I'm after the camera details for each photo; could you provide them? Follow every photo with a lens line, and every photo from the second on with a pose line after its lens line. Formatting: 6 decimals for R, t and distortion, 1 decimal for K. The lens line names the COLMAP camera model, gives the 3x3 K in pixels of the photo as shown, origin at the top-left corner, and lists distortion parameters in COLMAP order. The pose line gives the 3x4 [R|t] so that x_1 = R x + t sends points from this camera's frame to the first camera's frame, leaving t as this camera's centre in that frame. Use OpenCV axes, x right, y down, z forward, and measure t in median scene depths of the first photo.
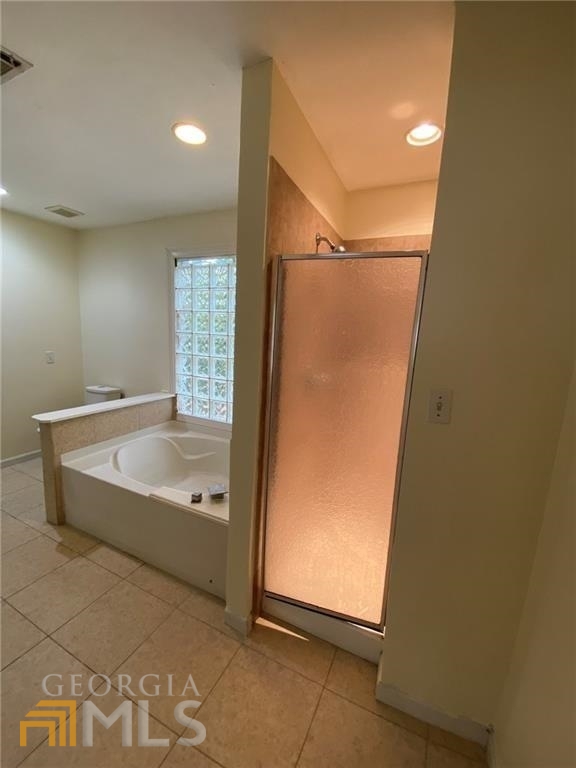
lens RADIAL K [[313.5, 0, 277.5], [0, 313.5, 385.3], [0, 0, 1]] dist [0.019443, -0.000129]
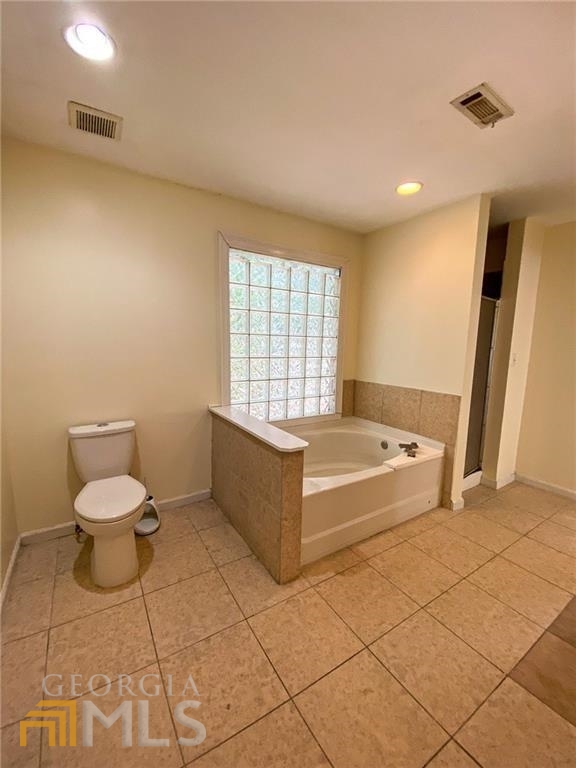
lens RADIAL K [[313.5, 0, 277.5], [0, 313.5, 385.3], [0, 0, 1]] dist [0.019443, -0.000129]
pose [[0.513371, -0.139866, 0.846692, -1.437611], [0.142723, 0.986804, 0.076474, -0.103562], [-0.846215, 0.081583, 0.526559, 0.644331]]
